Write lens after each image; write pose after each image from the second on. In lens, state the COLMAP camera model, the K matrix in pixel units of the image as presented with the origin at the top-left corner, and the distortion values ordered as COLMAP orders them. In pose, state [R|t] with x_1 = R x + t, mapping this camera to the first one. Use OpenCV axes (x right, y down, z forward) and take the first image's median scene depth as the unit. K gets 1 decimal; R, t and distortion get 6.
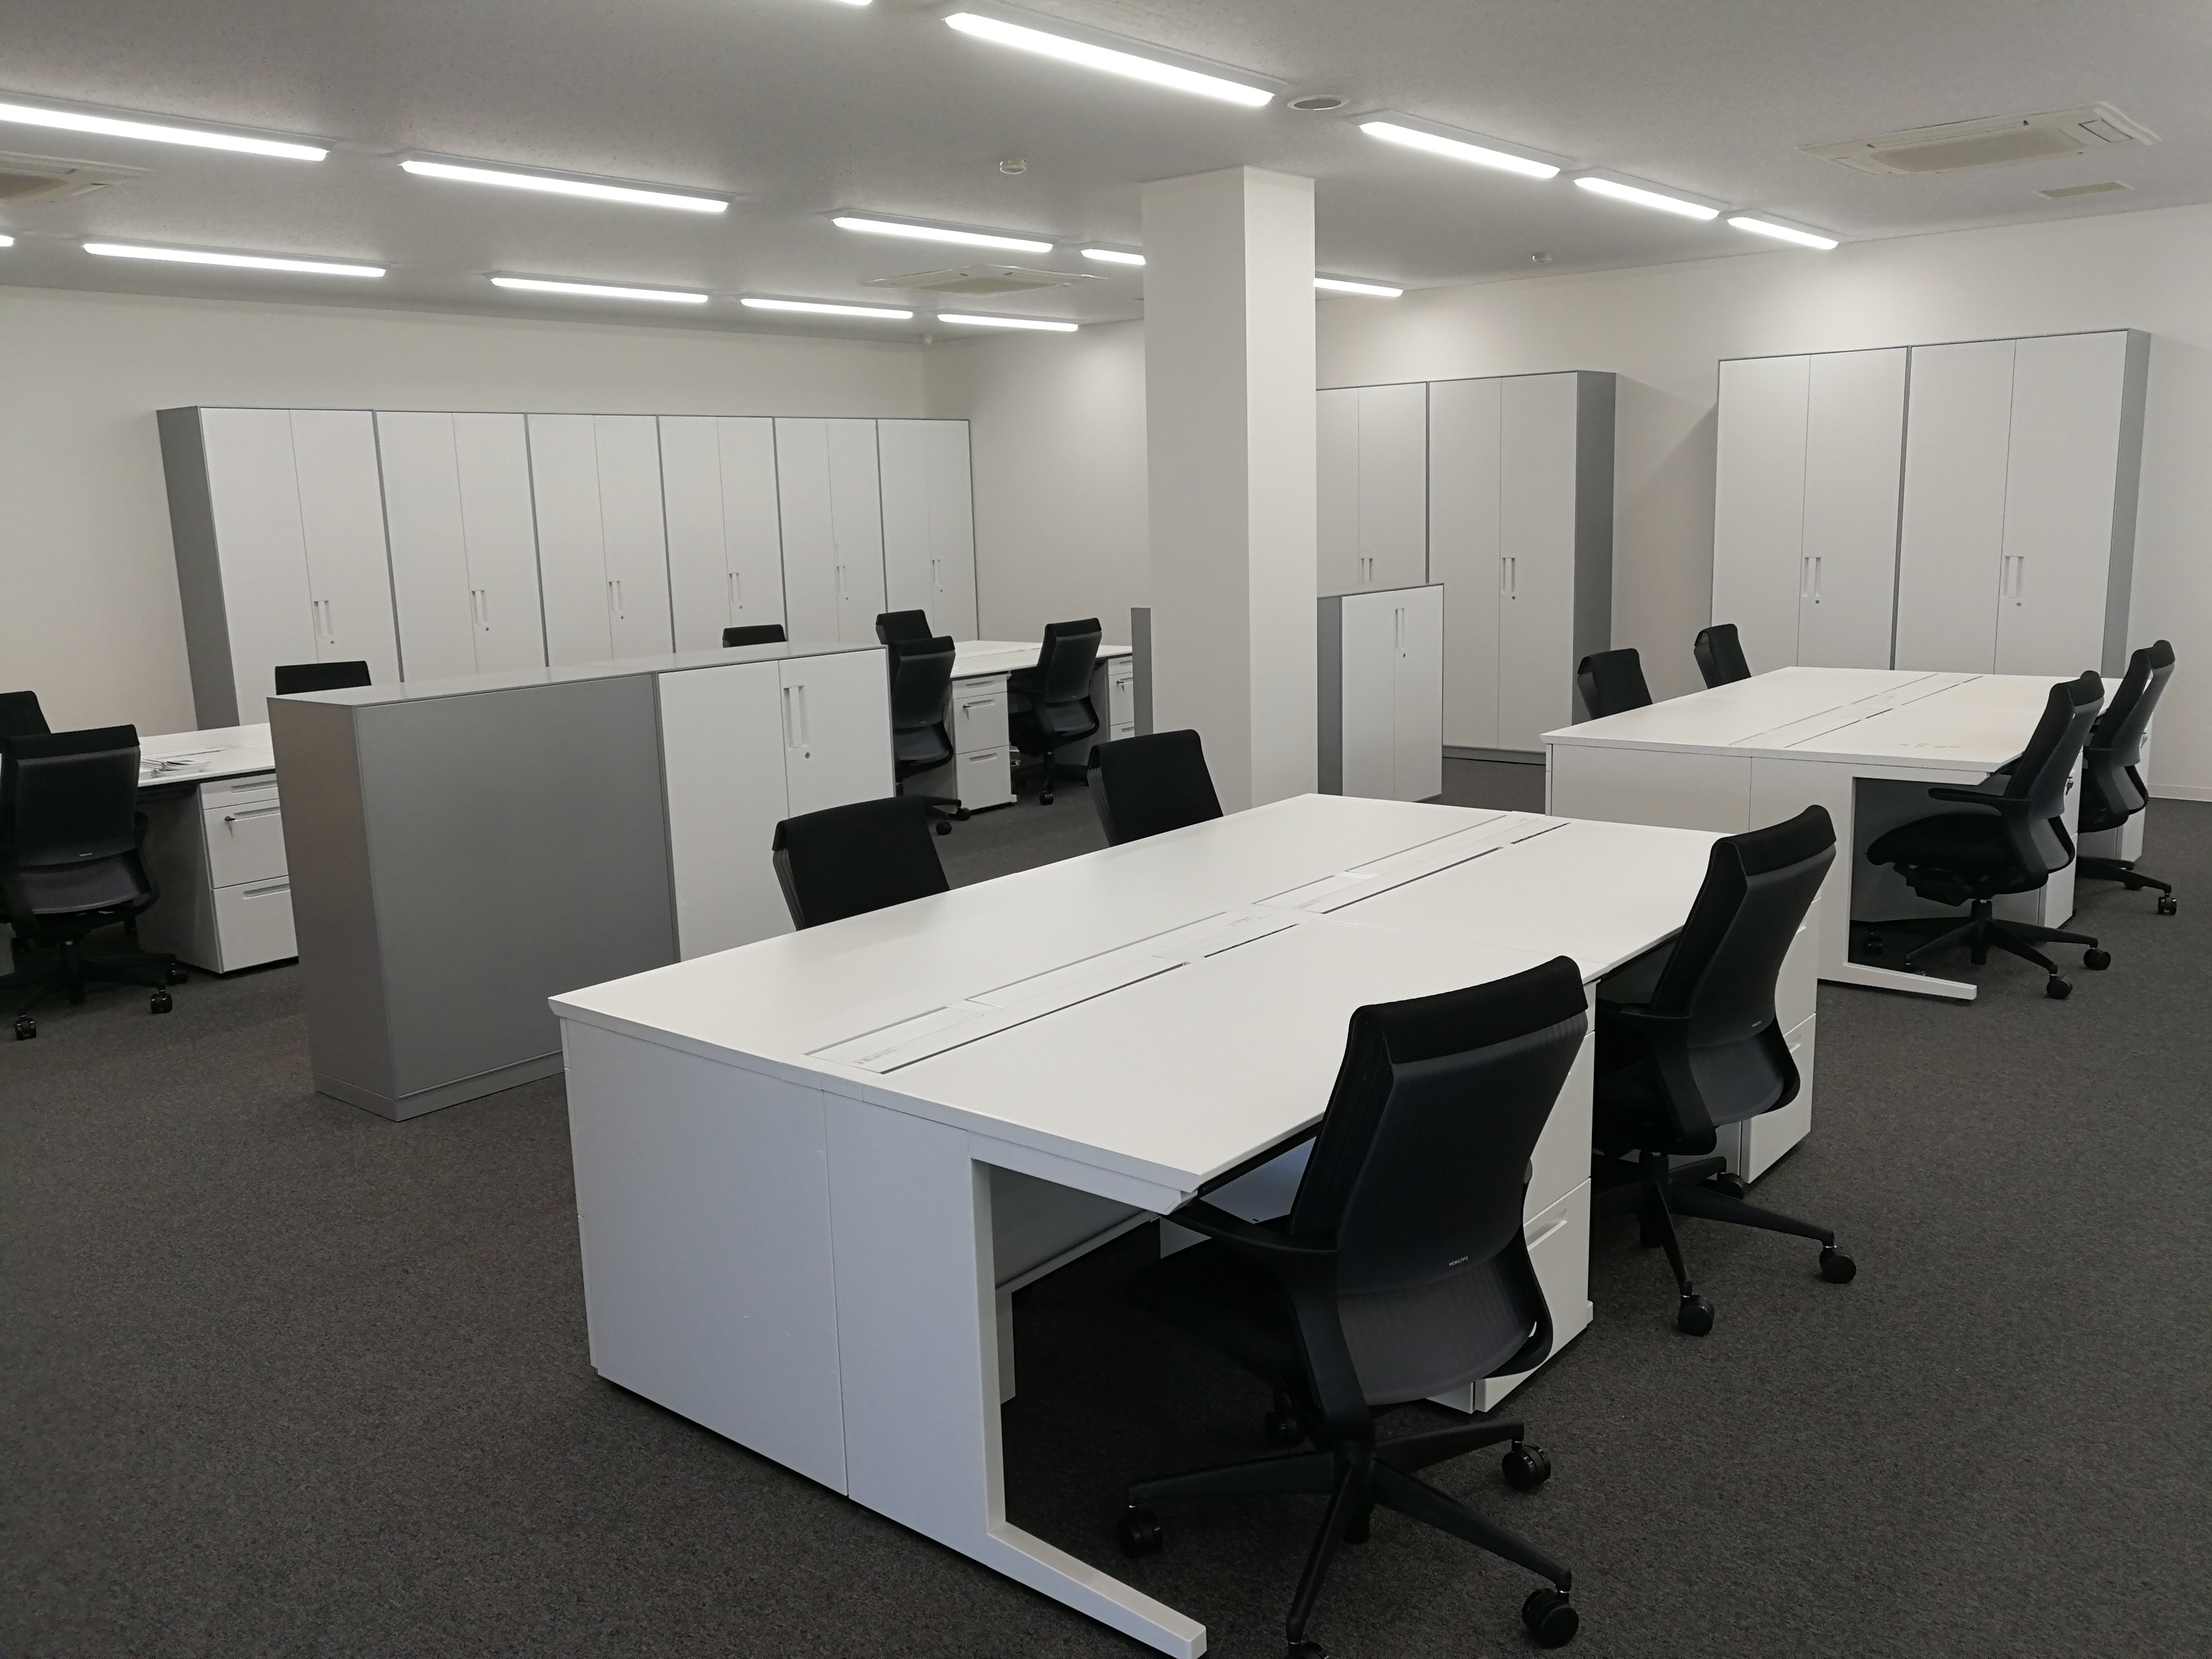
lens RADIAL K [[1773.0, 0, 1112.0], [0, 1773.0, 833.0], [0, 0, 1]] dist [-0.027011, 0.038741]
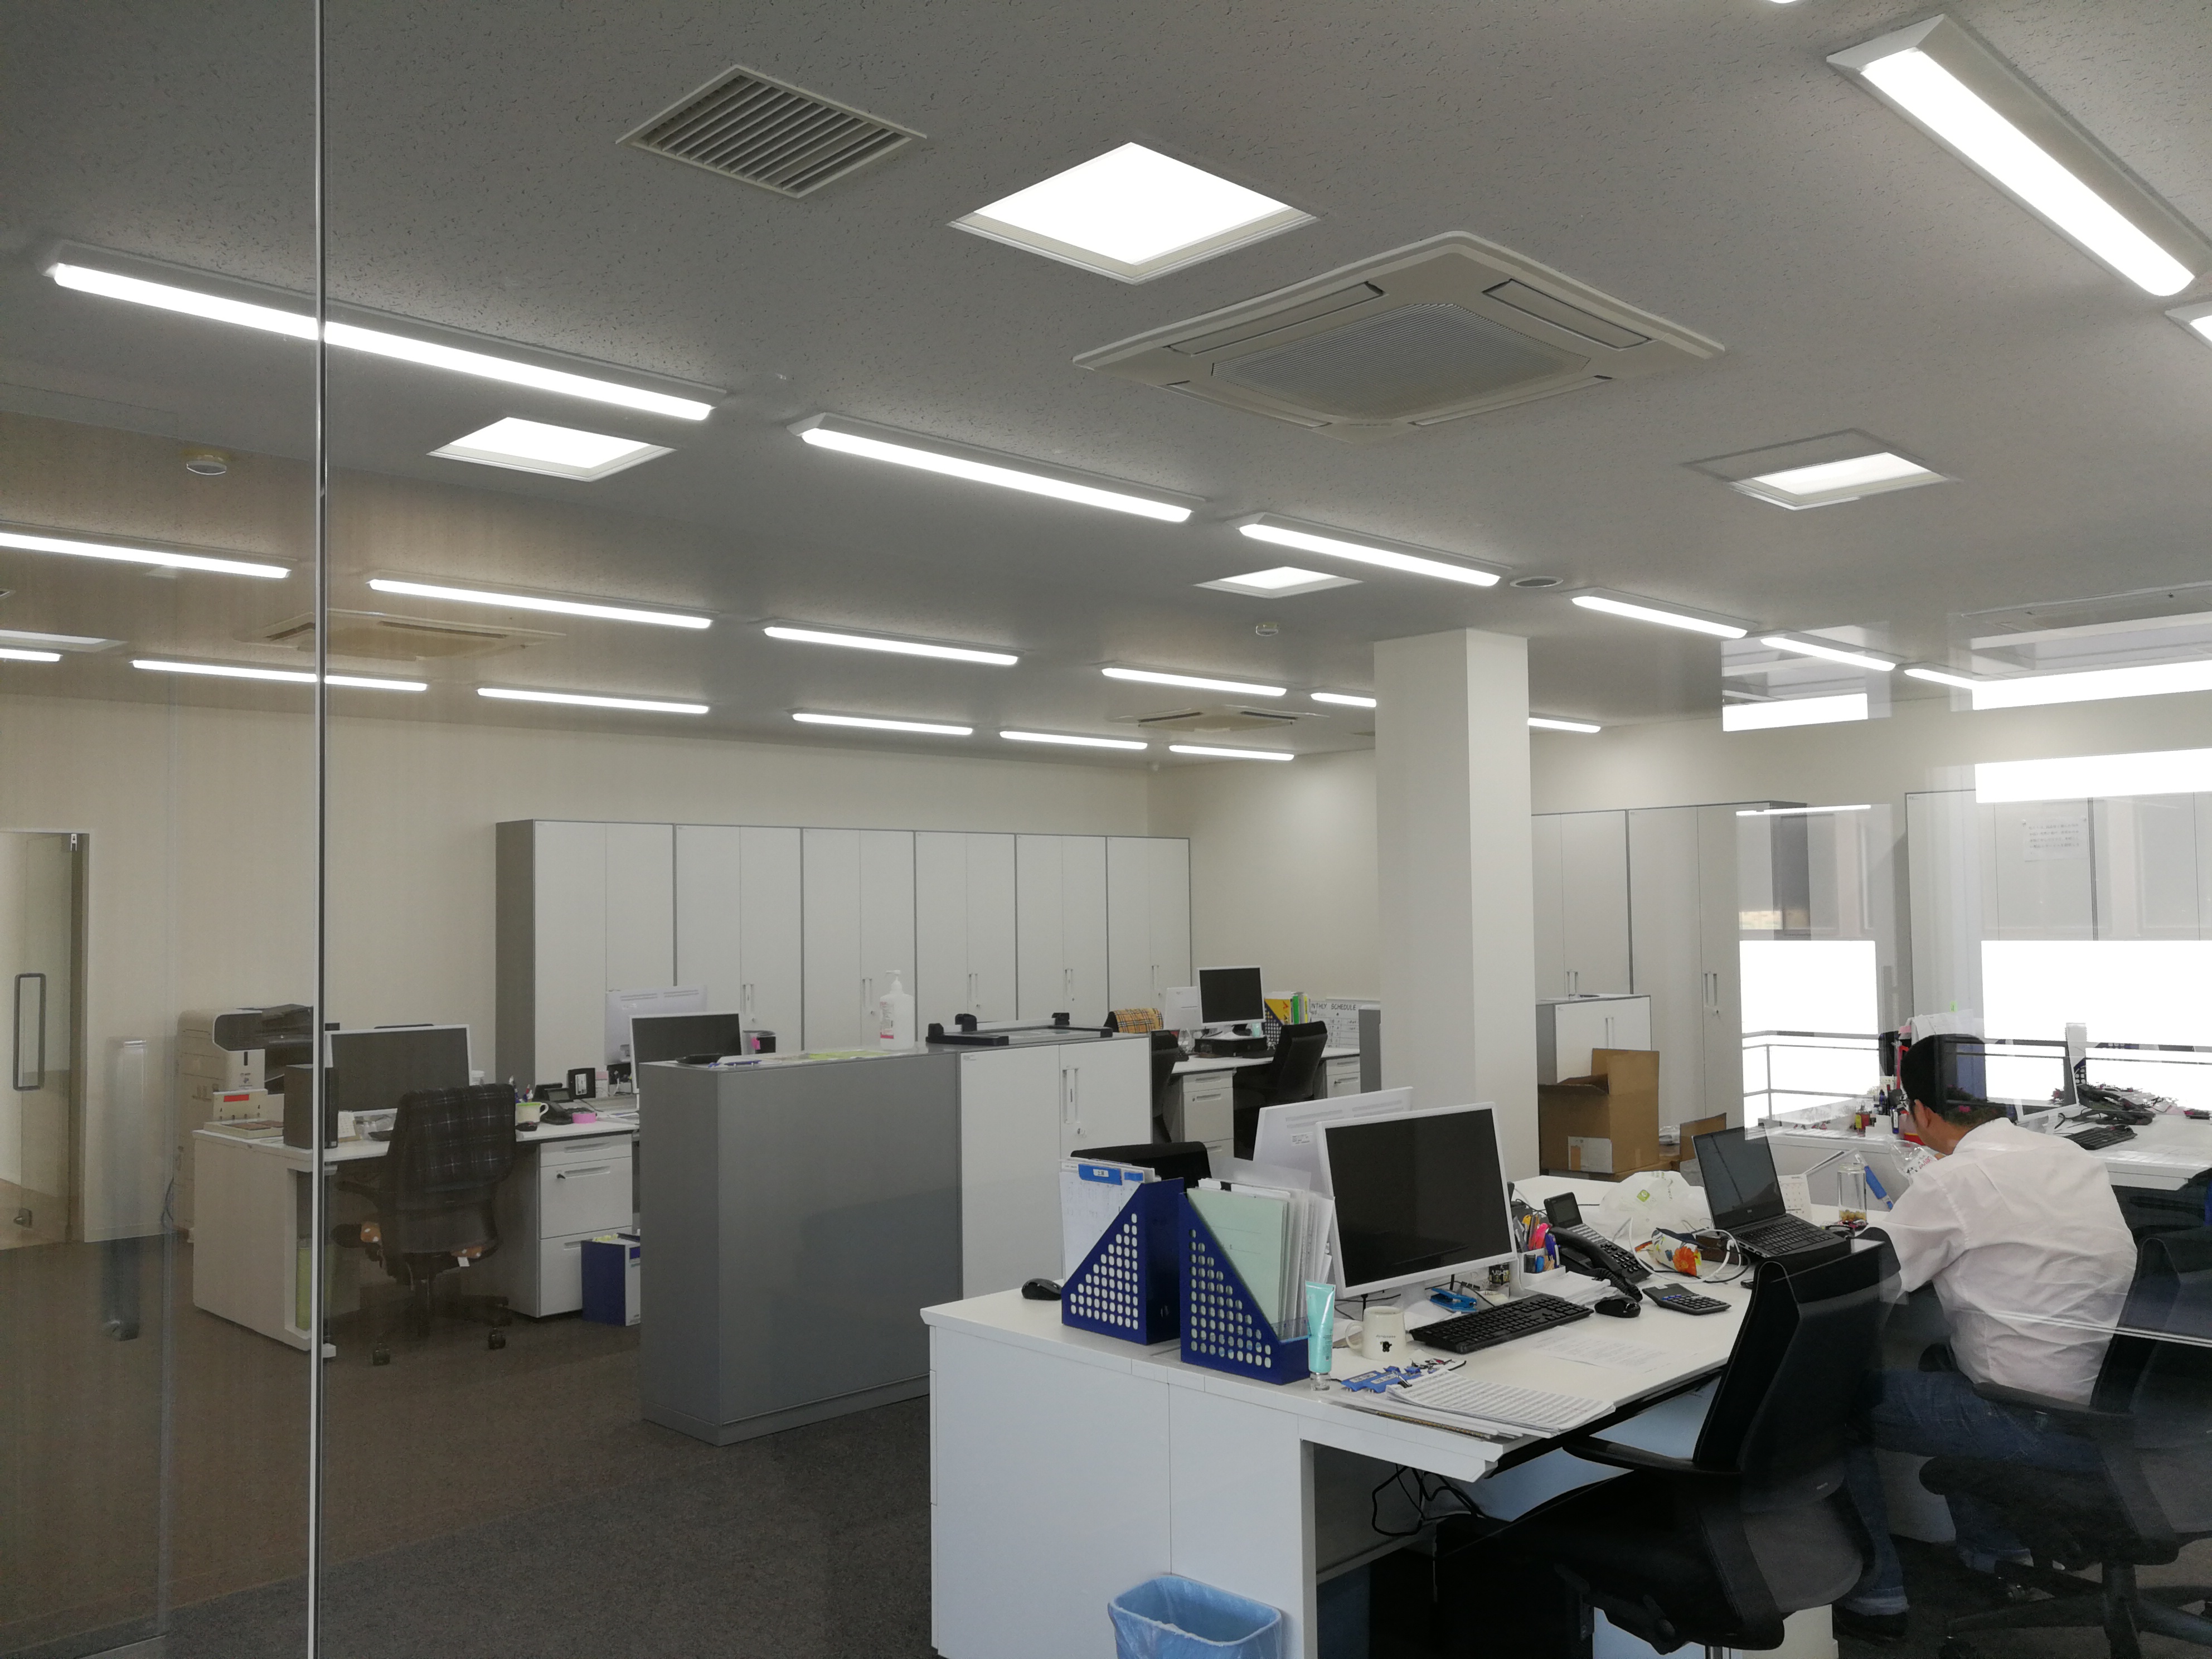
lens RADIAL K [[1773.0, 0, 1111.6], [0, 1773.0, 832.0], [0, 0, 1]] dist [-0.027011, 0.038741]
pose [[0.994596, 0.009769, -0.103360, -0.029941], [-0.033312, 0.972952, -0.228591, 0.020894], [0.098331, 0.230799, 0.968020, -0.095953]]
